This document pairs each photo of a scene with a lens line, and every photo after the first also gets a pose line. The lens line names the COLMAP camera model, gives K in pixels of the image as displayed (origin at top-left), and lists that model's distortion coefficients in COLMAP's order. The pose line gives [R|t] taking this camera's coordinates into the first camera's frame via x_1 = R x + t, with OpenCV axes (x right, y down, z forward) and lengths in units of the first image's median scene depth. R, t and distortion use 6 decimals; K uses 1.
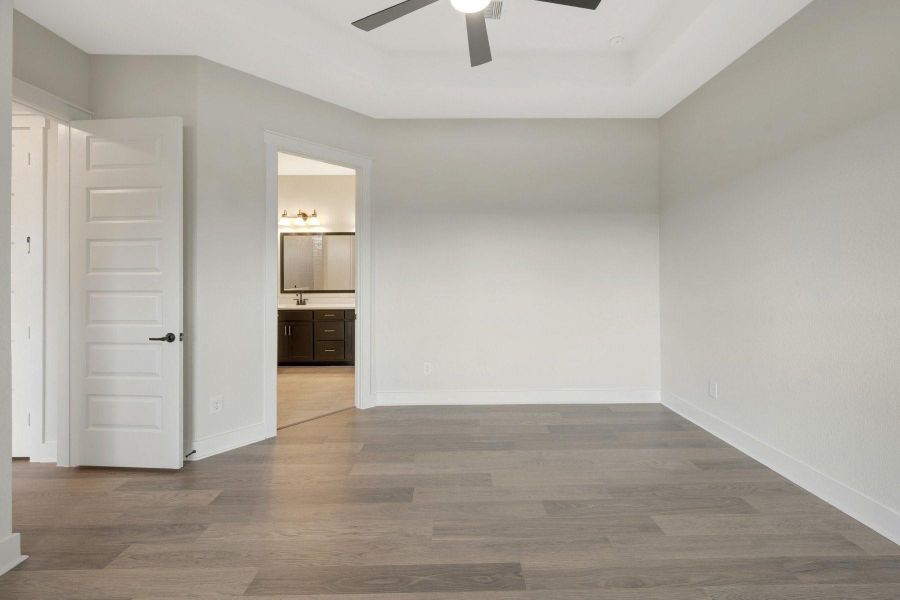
lens RADIAL K [[365.5, 0, 450.5], [0, 365.5, 273.9], [0, 0, 1]] dist [-0.000558, 0.000006]
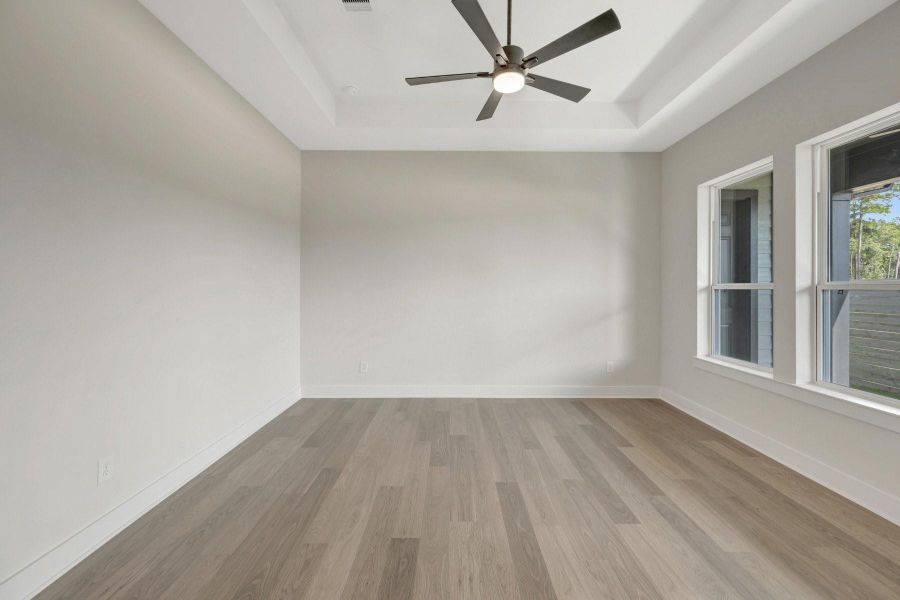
lens RADIAL K [[362.4, 0, 452.2], [0, 362.4, 289.7], [0, 0, 1]] dist [-0.001157, 0.000041]
pose [[-0.001083, 0.003562, 0.999993, -0.952771], [-0.005369, 0.999979, -0.003567, 0.021399], [-0.999985, -0.005373, -0.001063, 0.889449]]
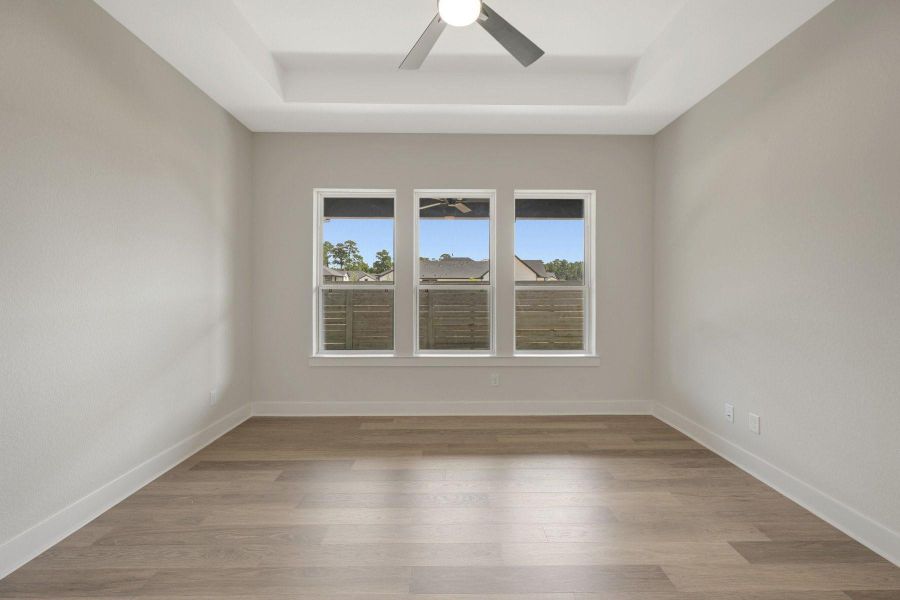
lens RADIAL K [[362.4, 0, 452.2], [0, 362.4, 289.7], [0, 0, 1]] dist [-0.001157, 0.000041]
pose [[-0.999864, 0.005565, -0.015515, 0.082425], [0.005447, 0.999956, 0.007619, -0.001942], [0.015557, 0.007533, -0.999851, 1.468221]]
